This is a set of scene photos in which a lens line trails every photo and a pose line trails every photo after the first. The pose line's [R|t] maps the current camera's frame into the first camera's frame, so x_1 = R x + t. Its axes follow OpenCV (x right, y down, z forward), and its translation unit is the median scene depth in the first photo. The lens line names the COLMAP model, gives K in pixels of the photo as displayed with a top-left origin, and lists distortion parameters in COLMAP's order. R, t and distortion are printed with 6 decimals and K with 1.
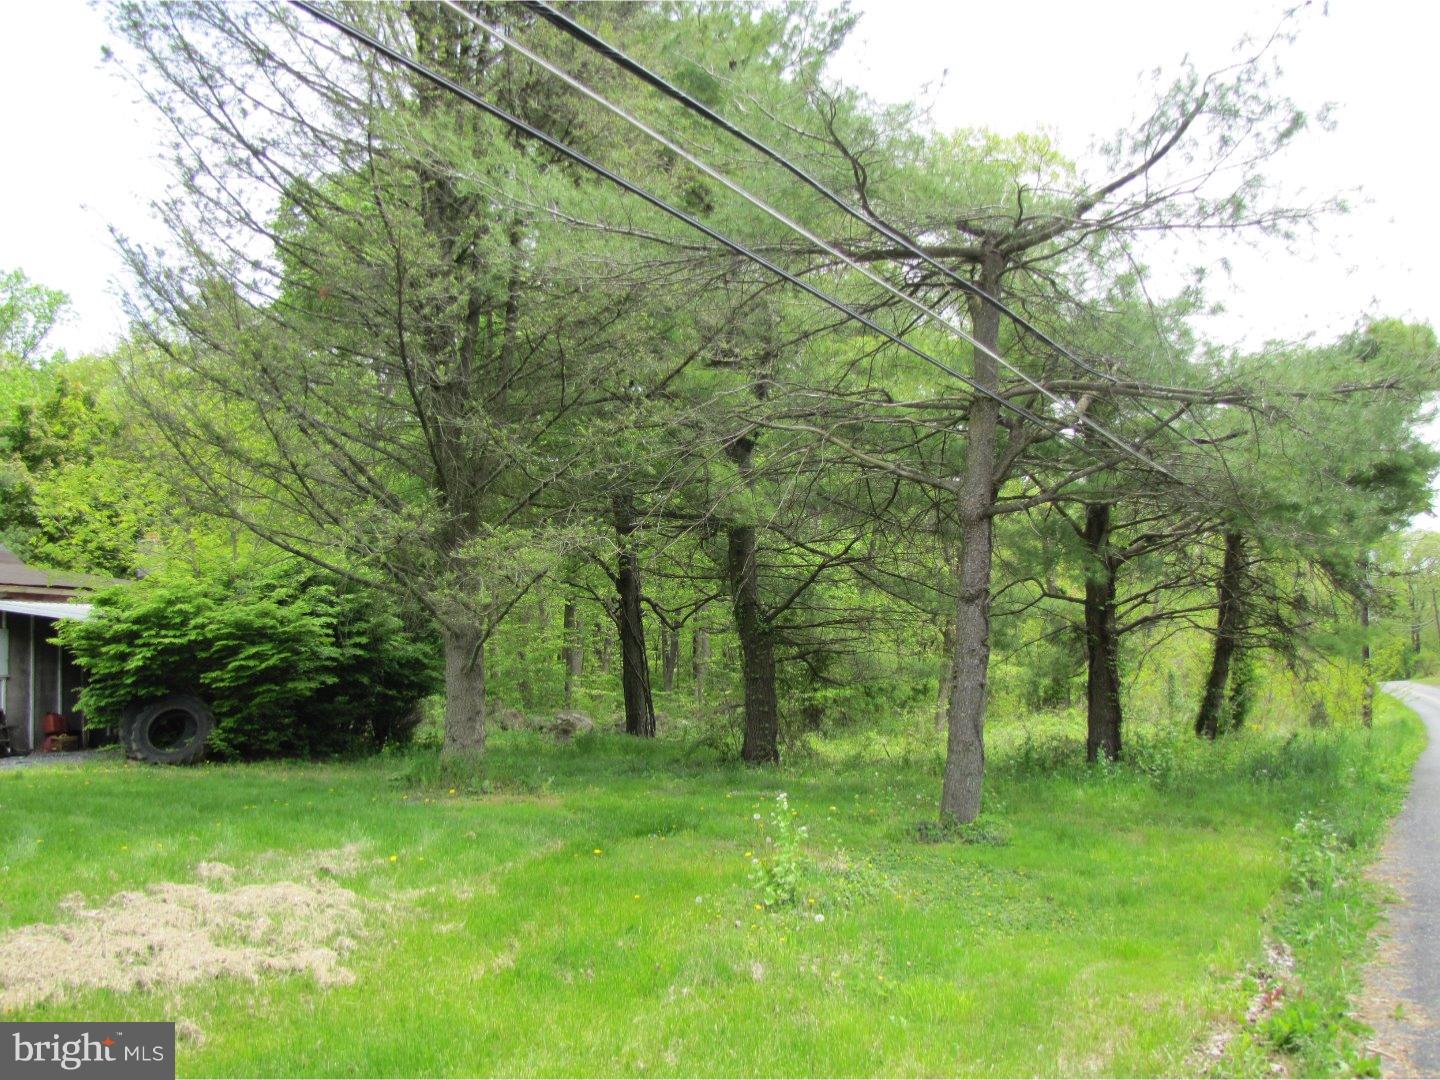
lens RADIAL K [[1244.8, 0, 686.4], [0, 1244.8, 540.3], [0, 0, 1]] dist [-0.162737, 0.152156]
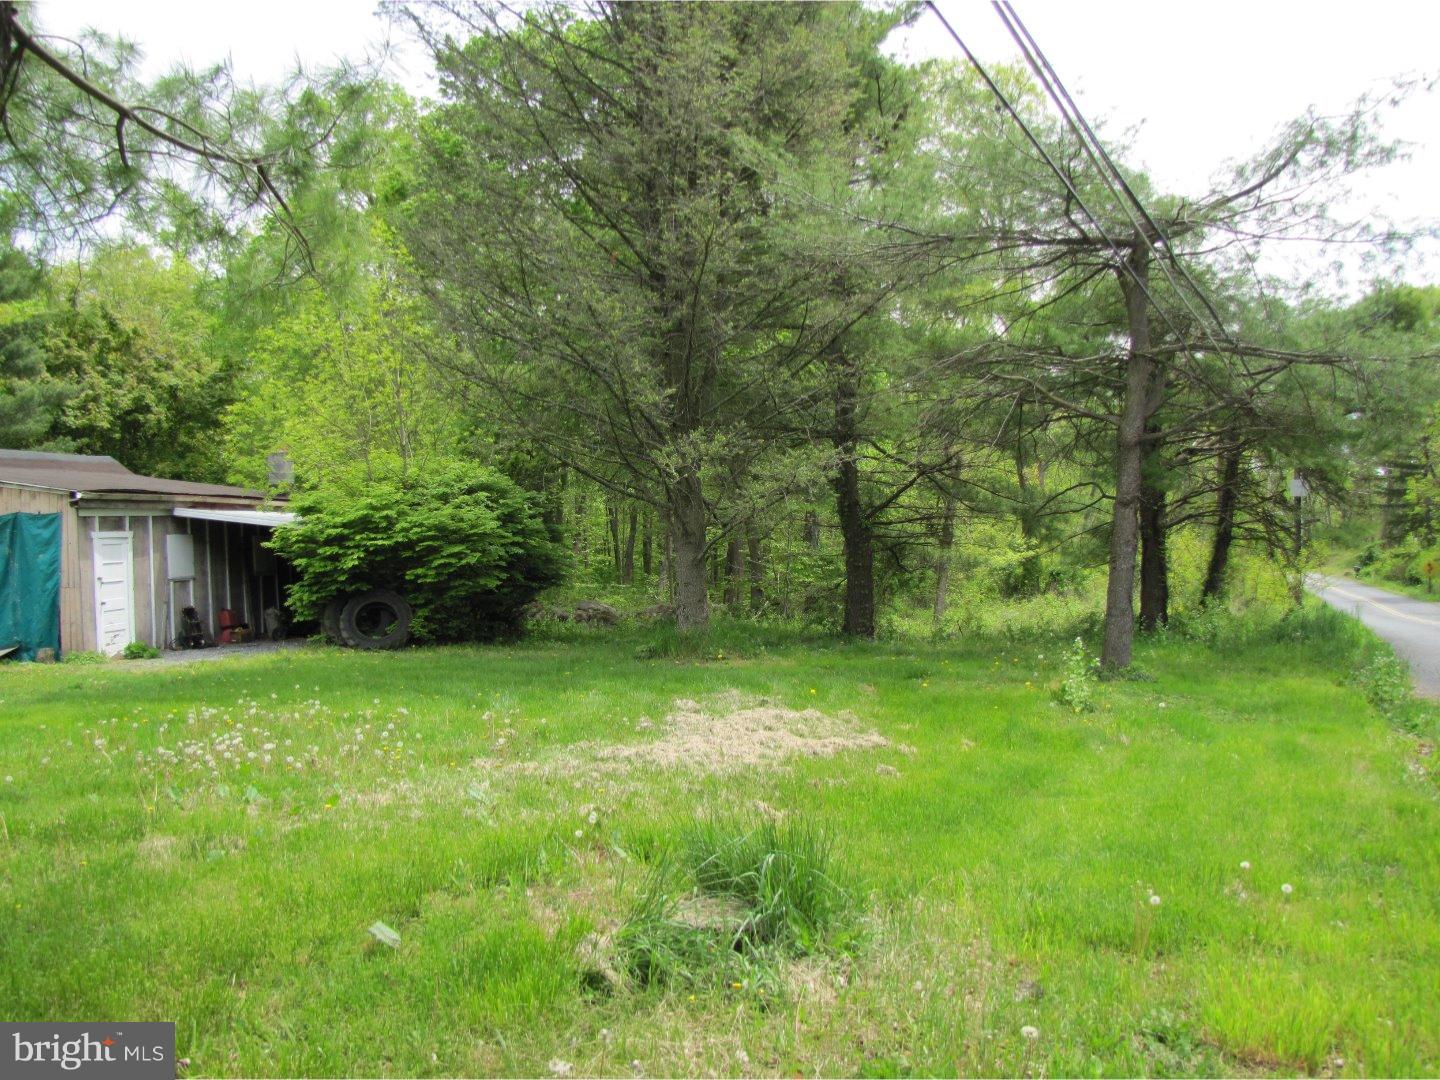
lens RADIAL K [[1244.8, 0, 686.4], [0, 1244.8, 540.3], [0, 0, 1]] dist [-0.162737, 0.152156]
pose [[0.996181, -0.010306, 0.086703, -0.231487], [0.002945, 0.996410, 0.084606, -0.017230], [-0.087264, -0.084027, 0.992635, -0.183949]]
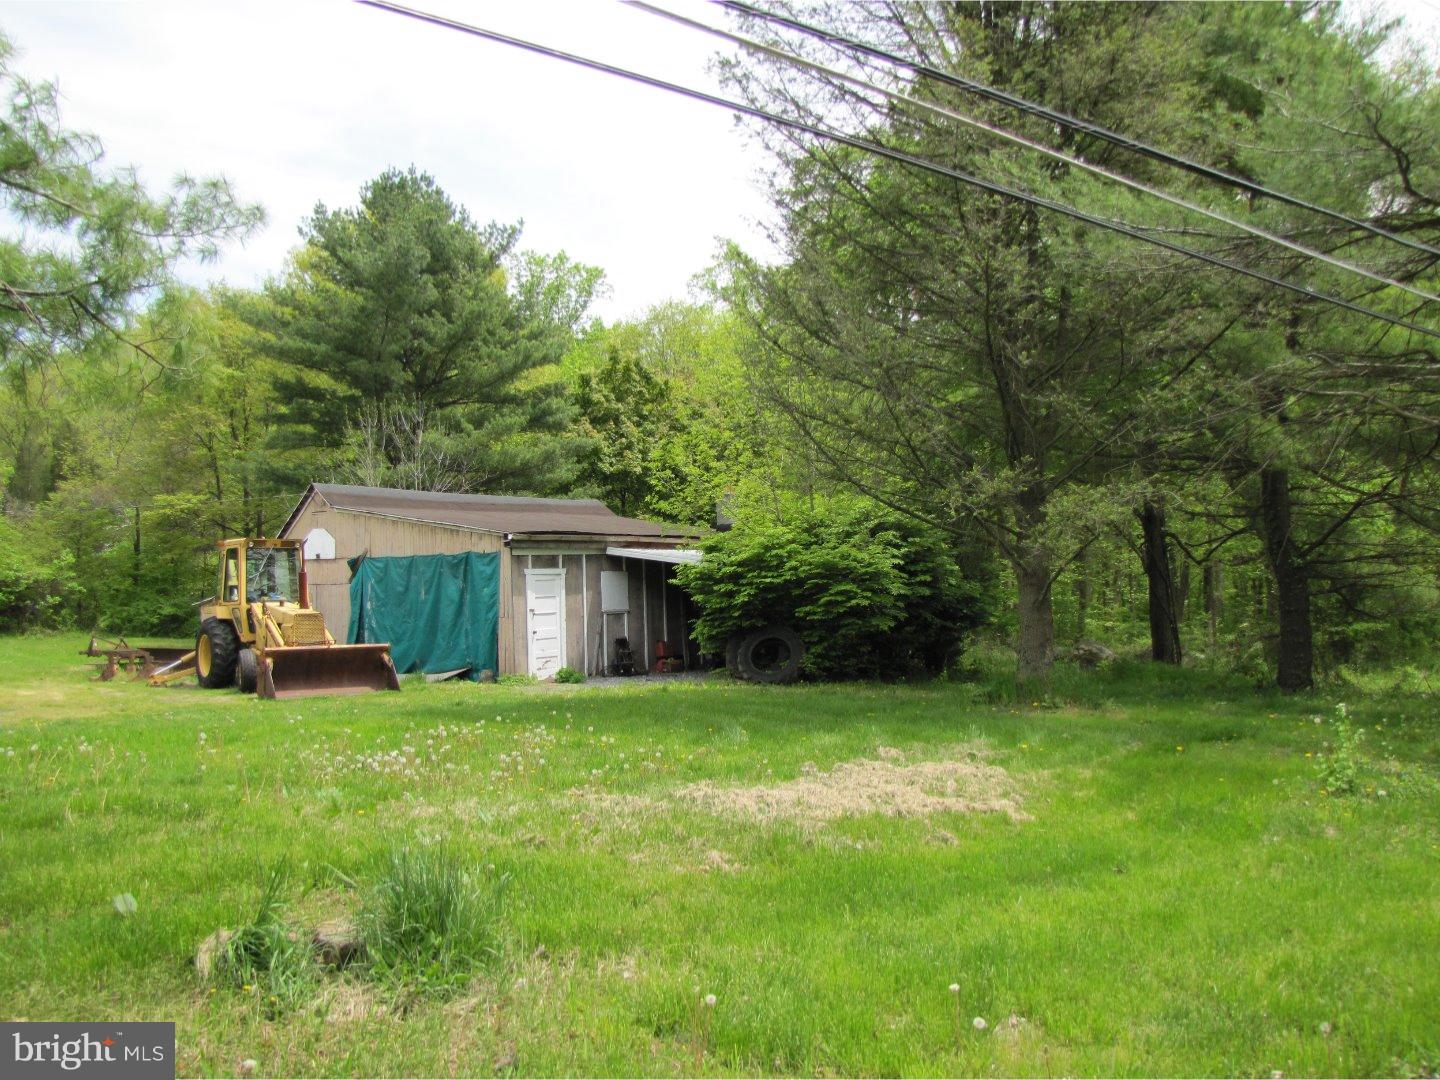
lens RADIAL K [[1244.8, 0, 686.4], [0, 1244.8, 540.3], [0, 0, 1]] dist [-0.162737, 0.152156]
pose [[0.924482, -0.014119, -0.380964, -0.031812], [0.034741, 0.998276, 0.047310, -0.017470], [0.379639, -0.056973, 0.923379, -0.160129]]
